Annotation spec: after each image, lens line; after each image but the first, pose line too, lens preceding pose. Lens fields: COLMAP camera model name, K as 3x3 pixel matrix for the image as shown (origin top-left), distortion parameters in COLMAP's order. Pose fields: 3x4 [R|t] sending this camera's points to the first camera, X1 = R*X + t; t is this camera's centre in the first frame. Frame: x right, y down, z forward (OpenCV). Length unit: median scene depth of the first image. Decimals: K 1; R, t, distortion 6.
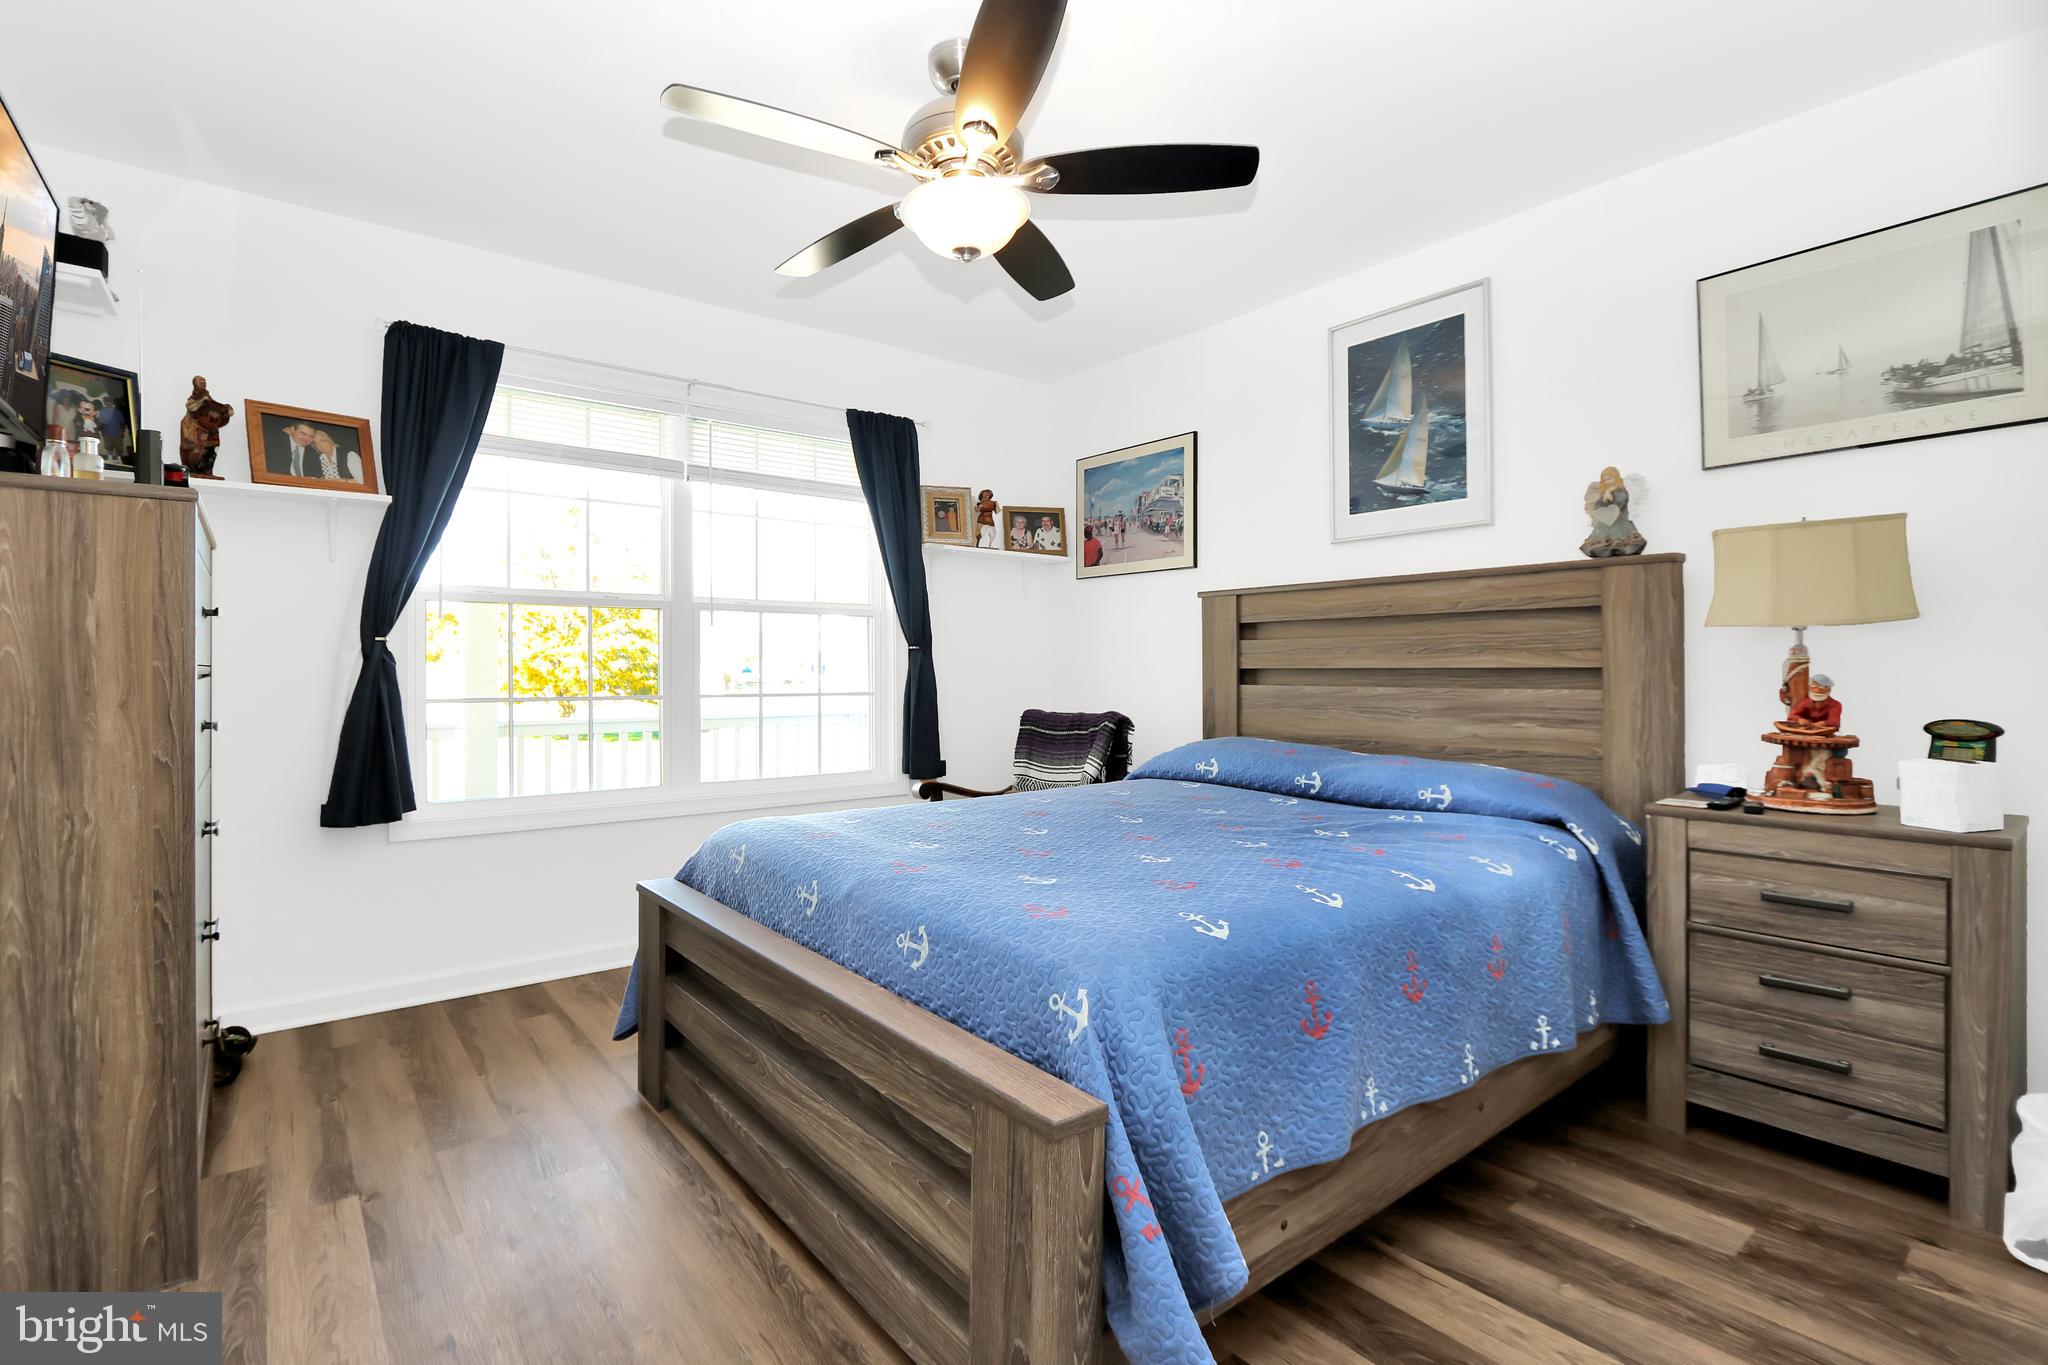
lens RADIAL K [[959.8, 0, 1007.6], [0, 959.8, 670.7], [0, 0, 1]] dist [-0.020563, 0.003359]
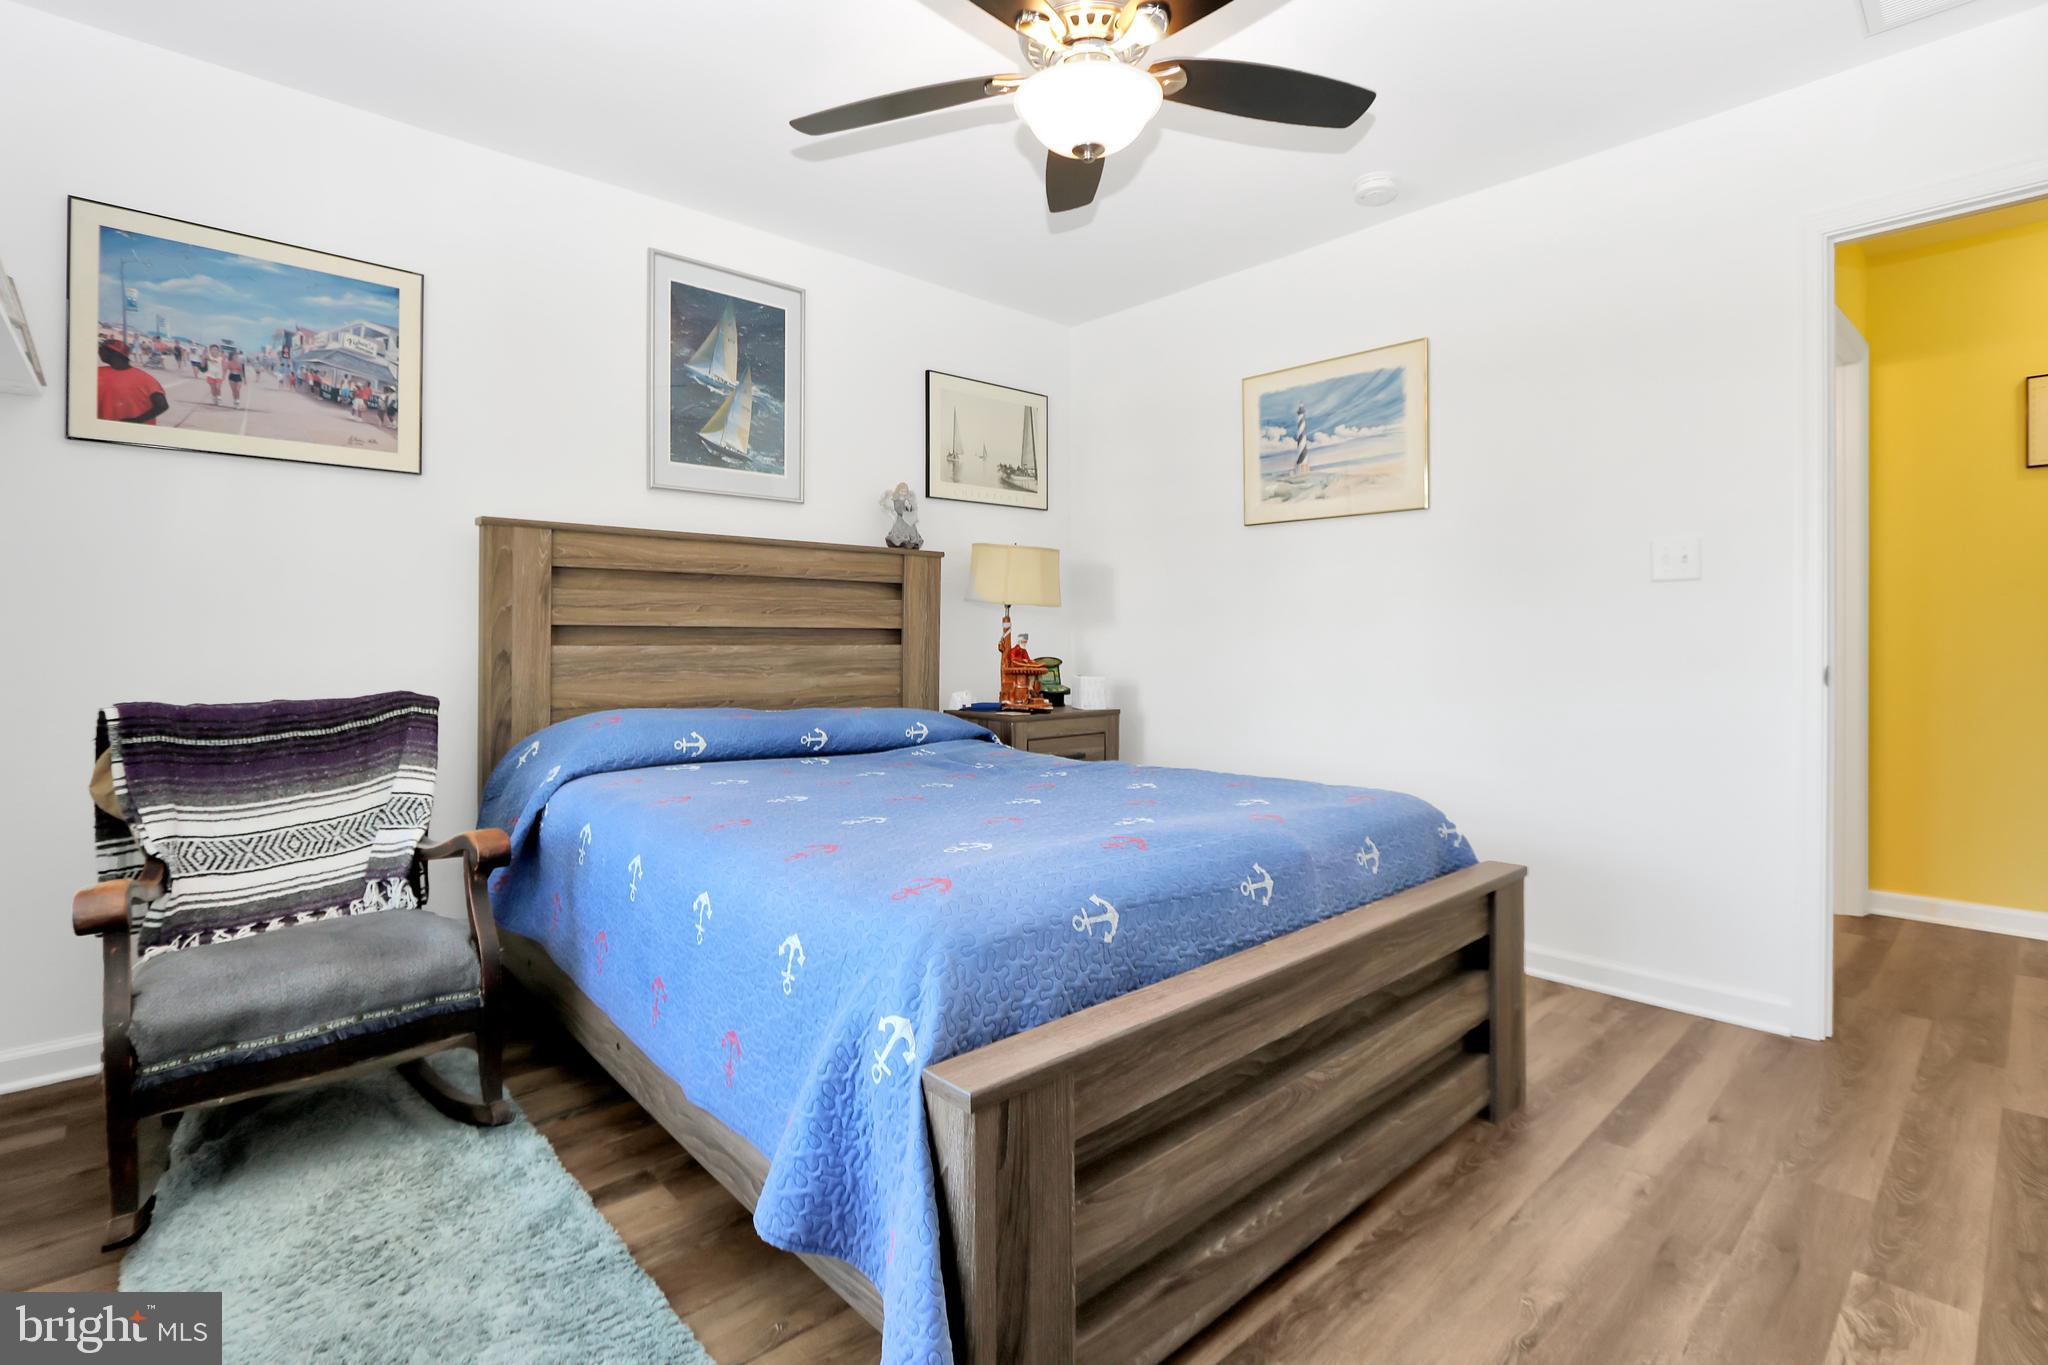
lens RADIAL K [[959.8, 0, 1030.2], [0, 959.8, 640.8], [0, 0, 1]] dist [-0.020563, 0.003359]
pose [[-0.083845, -0.001388, 0.996478, -0.676206], [-0.001187, 0.999998, 0.001293, 0.011059], [-0.996478, -0.001074, -0.083847, 0.827649]]
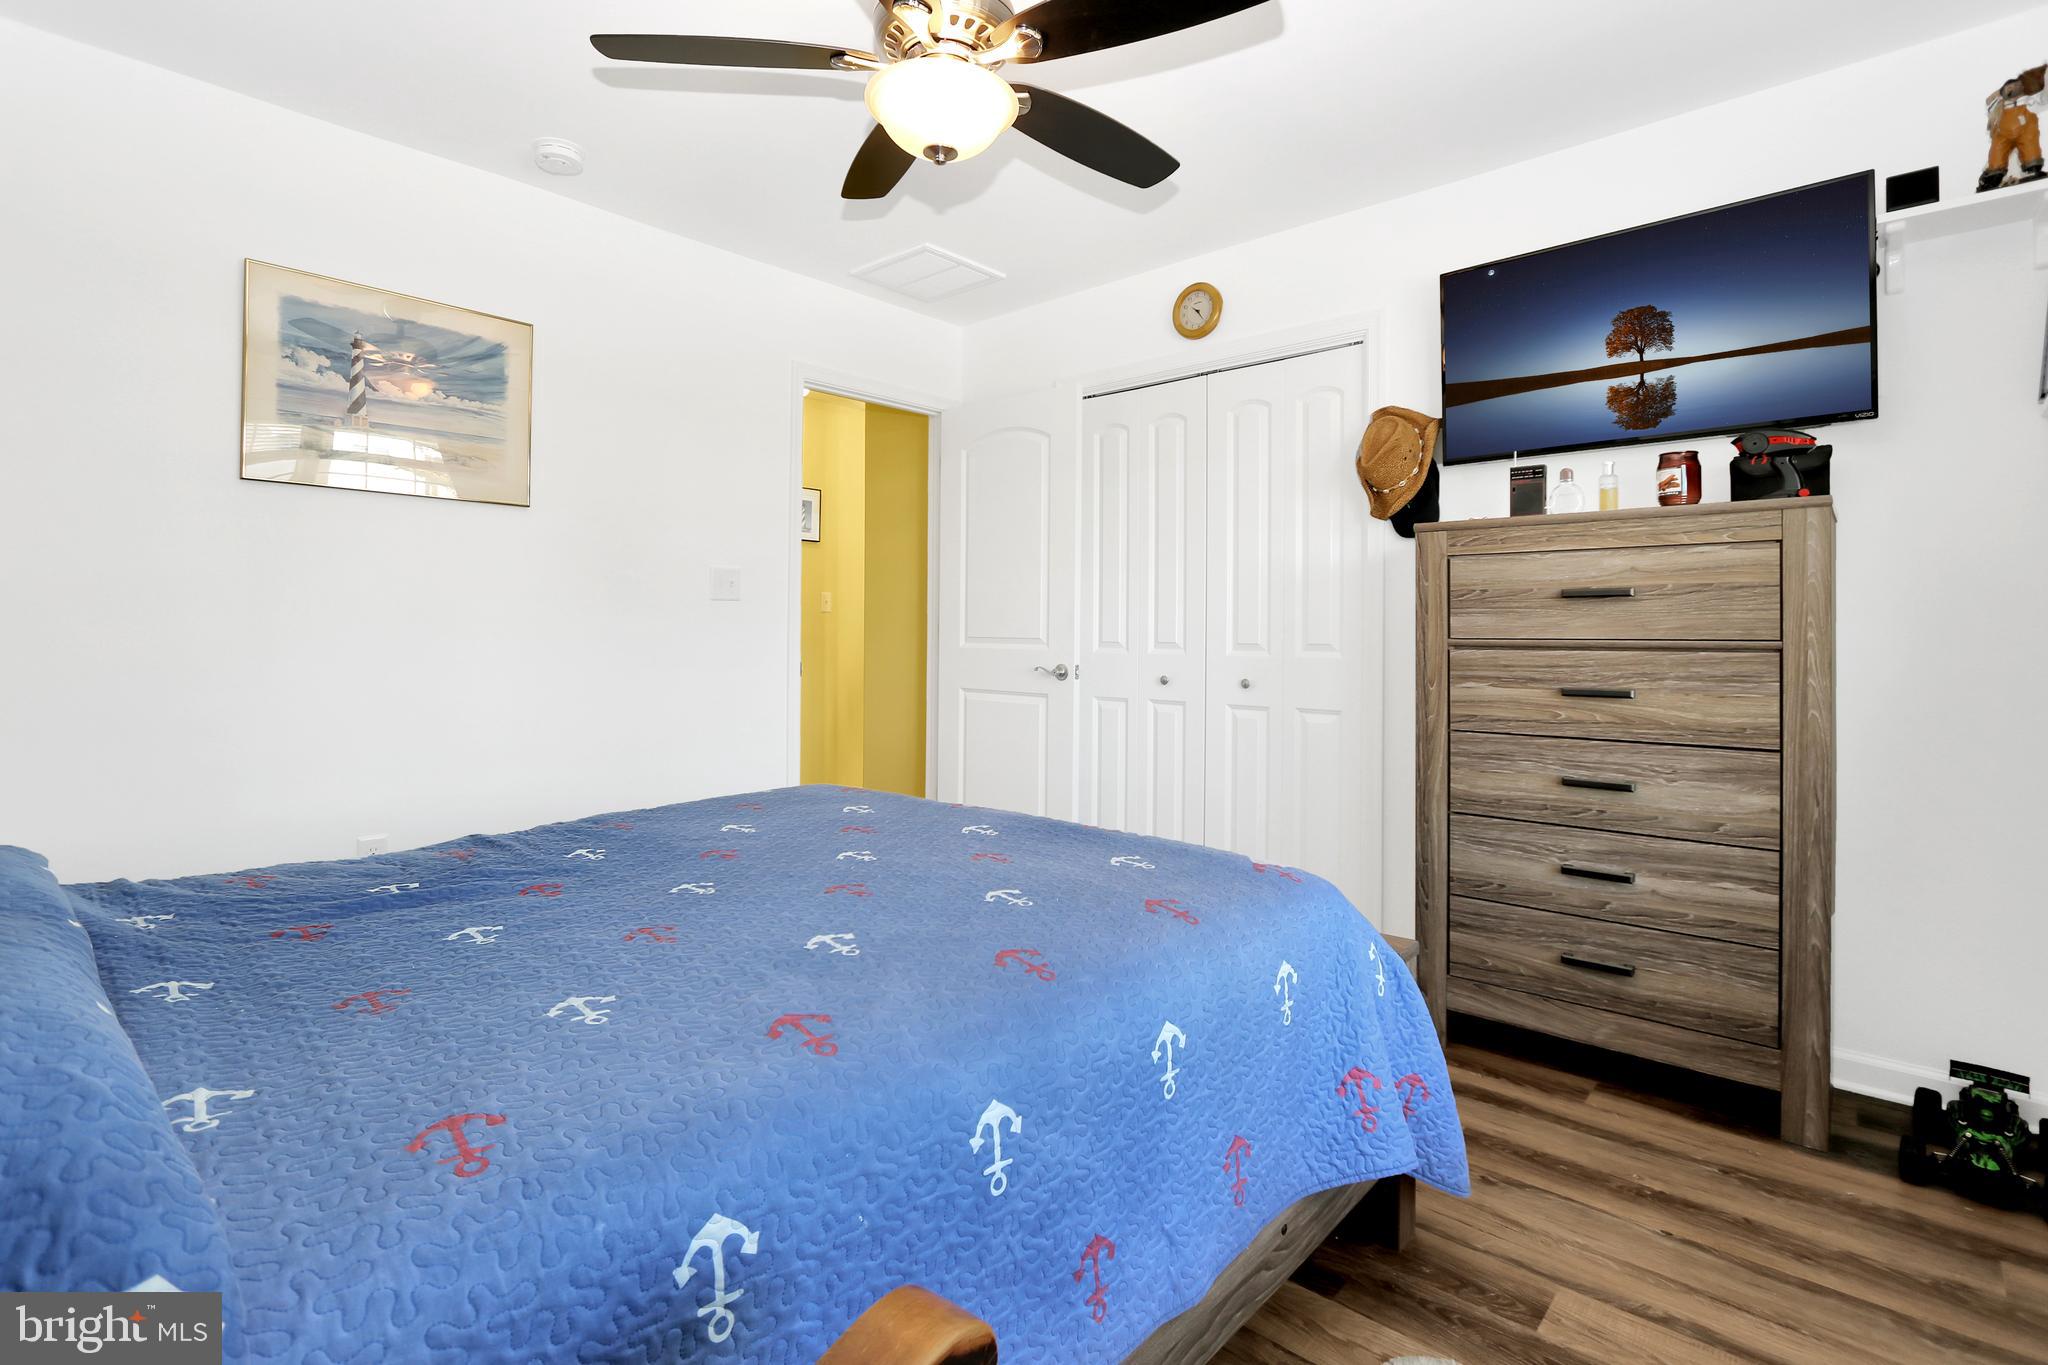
lens RADIAL K [[959.8, 0, 984.2], [0, 959.8, 650.9], [0, 0, 1]] dist [-0.020563, 0.003359]
pose [[-0.990958, -0.001447, -0.134164, 0.024065], [-0.002755, 0.999950, 0.009567, 0.001035], [0.134144, 0.009850, -0.990913, 1.346273]]
